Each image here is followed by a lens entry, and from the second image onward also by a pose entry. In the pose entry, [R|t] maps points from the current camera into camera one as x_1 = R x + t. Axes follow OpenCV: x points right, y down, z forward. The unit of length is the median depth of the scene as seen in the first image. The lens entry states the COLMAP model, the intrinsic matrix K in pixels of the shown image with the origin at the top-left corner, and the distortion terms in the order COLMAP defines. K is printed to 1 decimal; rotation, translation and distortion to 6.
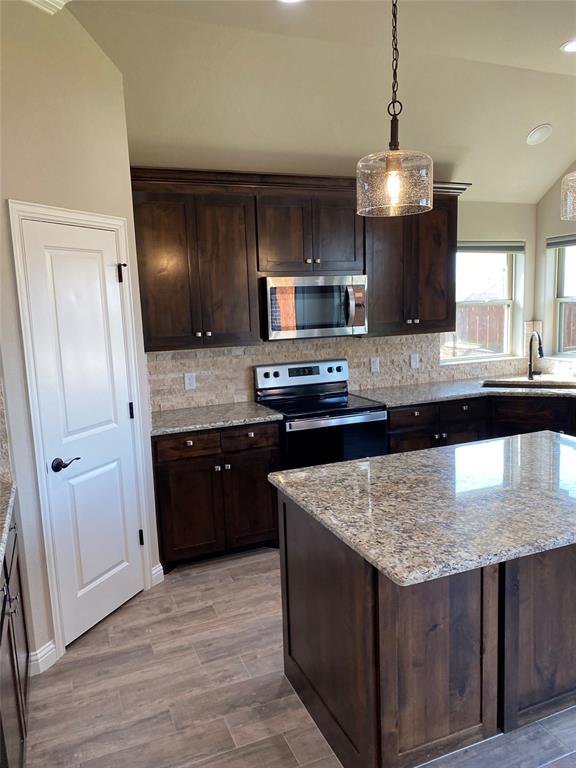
lens RADIAL K [[580.6, 0, 292.7], [0, 580.6, 389.5], [0, 0, 1]] dist [0.013726, -0.007931]
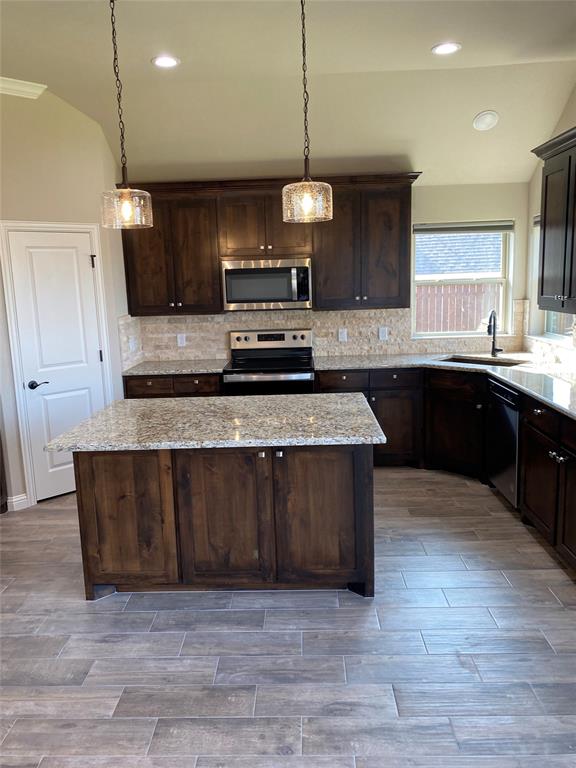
lens RADIAL K [[583.0, 0, 286.5], [0, 583.0, 380.8], [0, 0, 1]] dist [0.010587, -0.003563]
pose [[0.910142, 0.077296, -0.407022, 0.574016], [-0.063260, 0.996849, 0.047851, -0.000904], [0.409438, -0.017803, 0.912164, -0.108951]]
